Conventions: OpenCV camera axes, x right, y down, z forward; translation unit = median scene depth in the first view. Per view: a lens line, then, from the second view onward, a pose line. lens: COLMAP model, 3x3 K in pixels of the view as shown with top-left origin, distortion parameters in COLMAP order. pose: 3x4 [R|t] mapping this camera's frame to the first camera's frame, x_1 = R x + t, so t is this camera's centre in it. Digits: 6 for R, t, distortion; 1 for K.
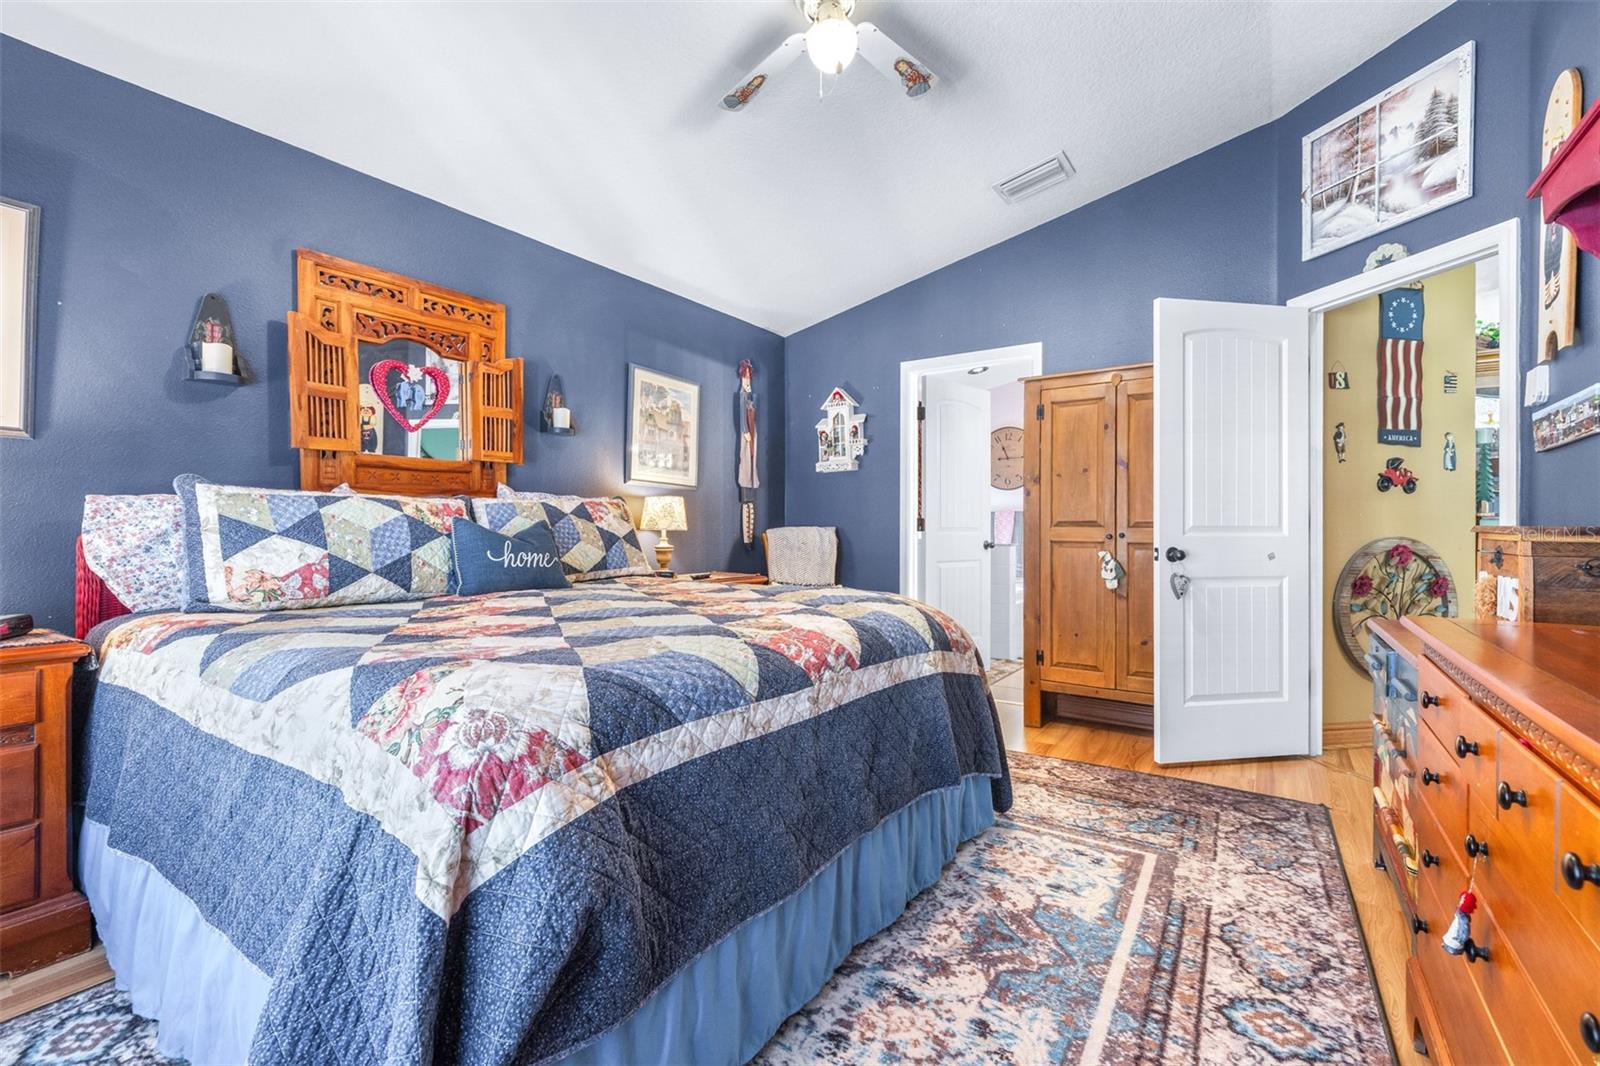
lens RADIAL K [[682.8, 0, 794.5], [0, 682.8, 529.0], [0, 0, 1]] dist [0.002968, -0.000597]
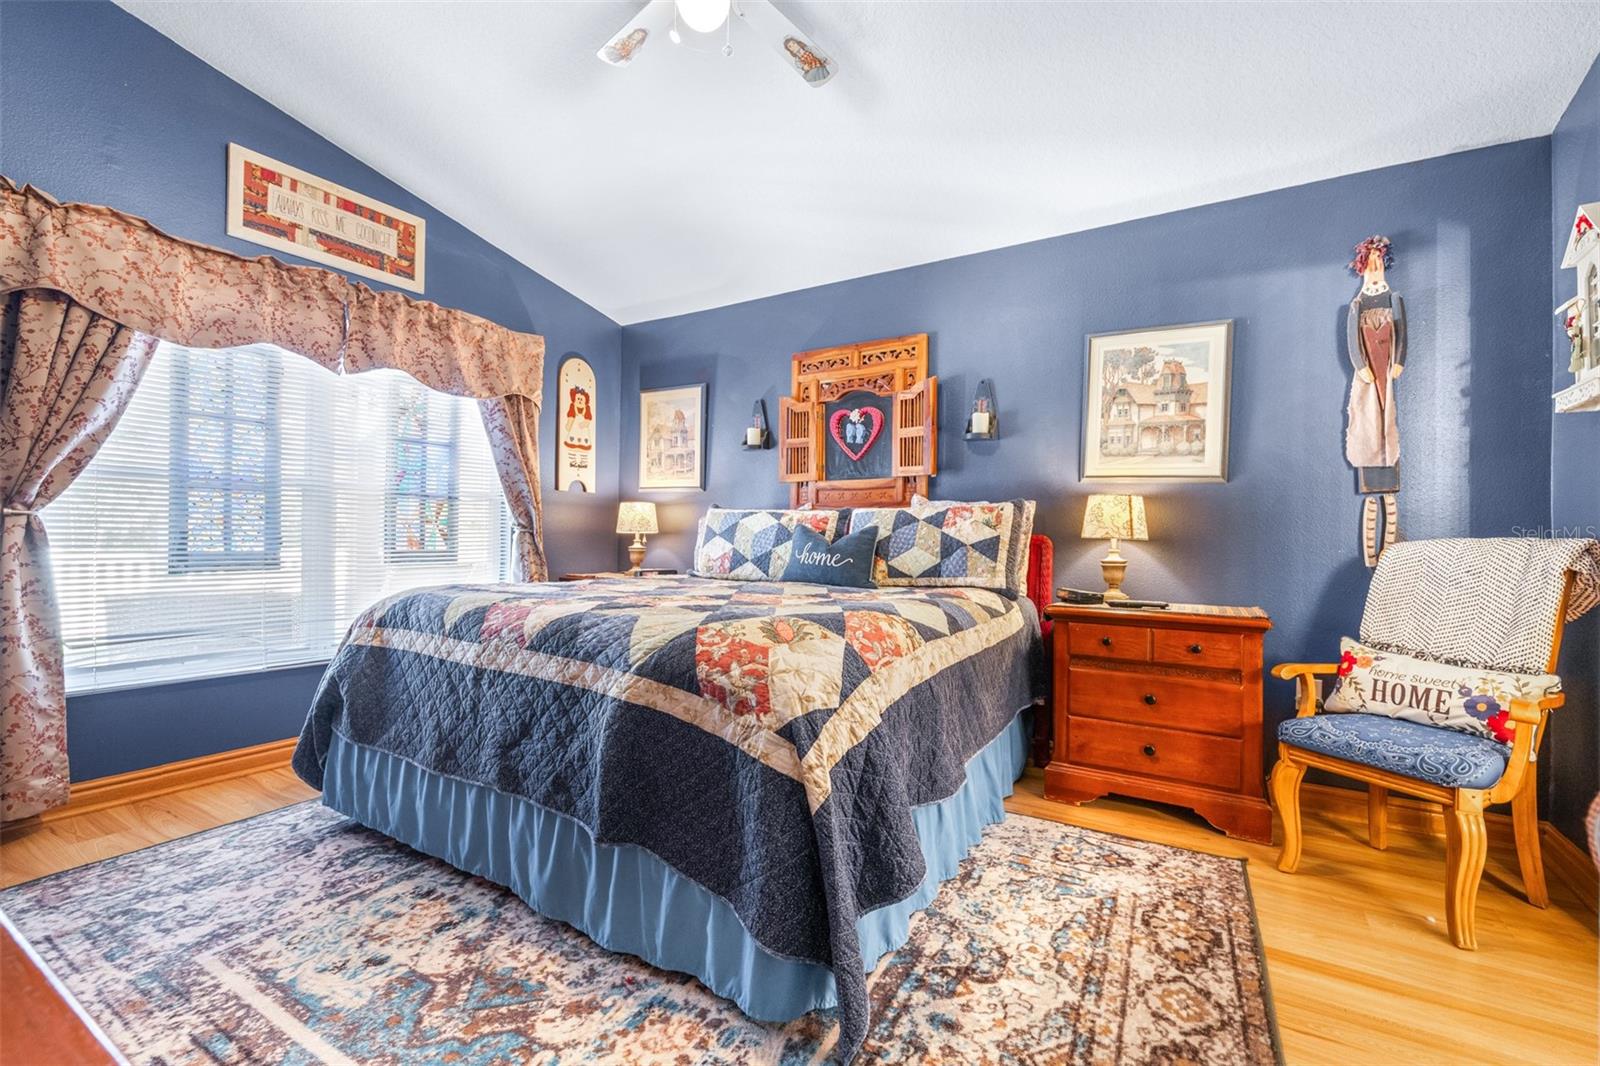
lens RADIAL K [[682.8, 0, 806.6], [0, 682.8, 532.1], [0, 0, 1]] dist [0.002968, -0.000597]
pose [[0.063656, -0.009463, -0.997927, 0.945368], [-0.018103, 0.999780, -0.010635, 0.013537], [0.997808, 0.018743, 0.063470, 1.057318]]
